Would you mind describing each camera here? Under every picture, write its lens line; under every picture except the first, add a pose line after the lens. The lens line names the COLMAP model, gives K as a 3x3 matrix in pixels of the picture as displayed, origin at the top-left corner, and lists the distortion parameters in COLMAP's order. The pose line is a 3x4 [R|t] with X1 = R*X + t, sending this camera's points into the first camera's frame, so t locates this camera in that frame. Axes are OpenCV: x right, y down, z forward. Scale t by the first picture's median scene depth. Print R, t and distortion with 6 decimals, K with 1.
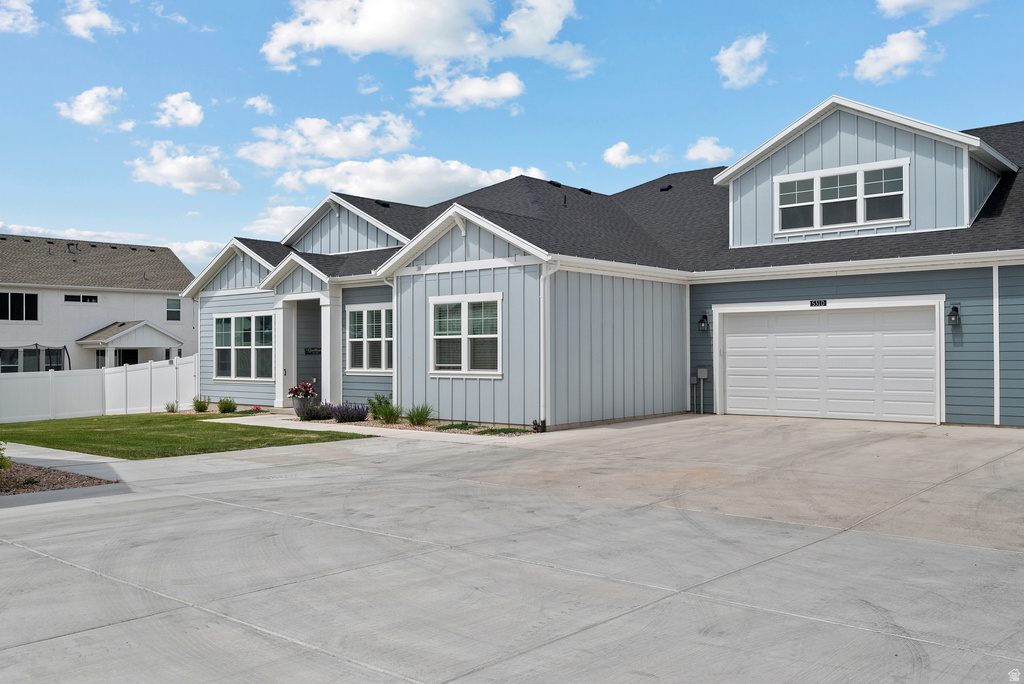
lens RADIAL K [[883.1, 0, 513.8], [0, 883.1, 353.6], [0, 0, 1]] dist [0.001417, -0.001004]
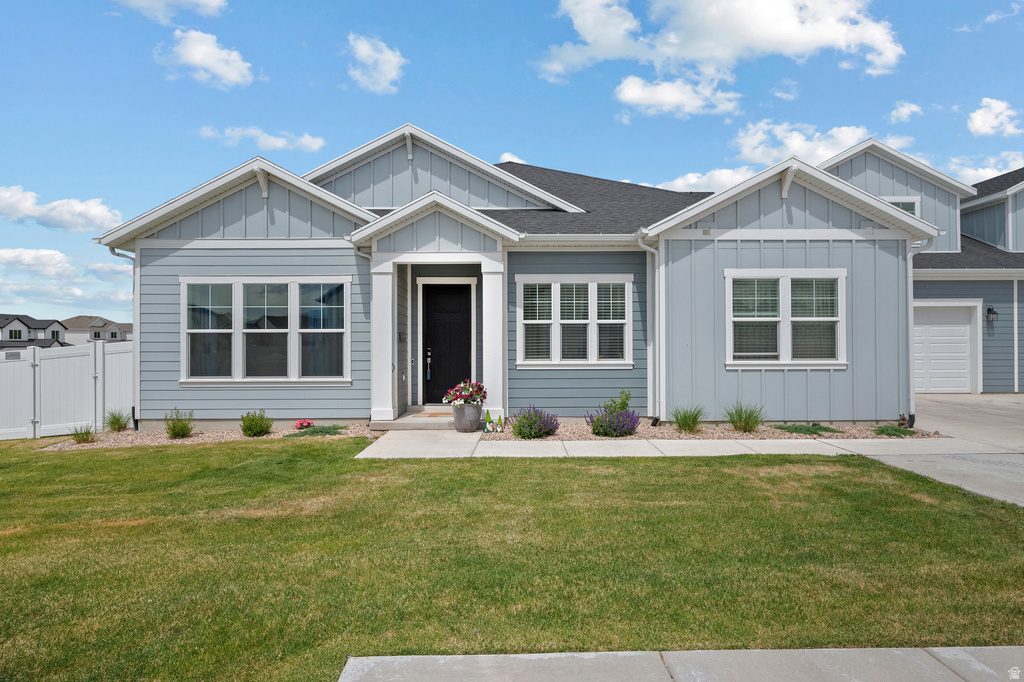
lens RADIAL K [[568.0, 0, 512.0], [0, 568.0, 341.0], [0, 0, 1]] dist [-0.000078, 0.000104]
pose [[0.753236, 0.005255, 0.657729, -0.515189], [0.000702, 0.999961, -0.008794, 0.004846], [-0.657750, 0.007086, 0.753203, 0.658007]]
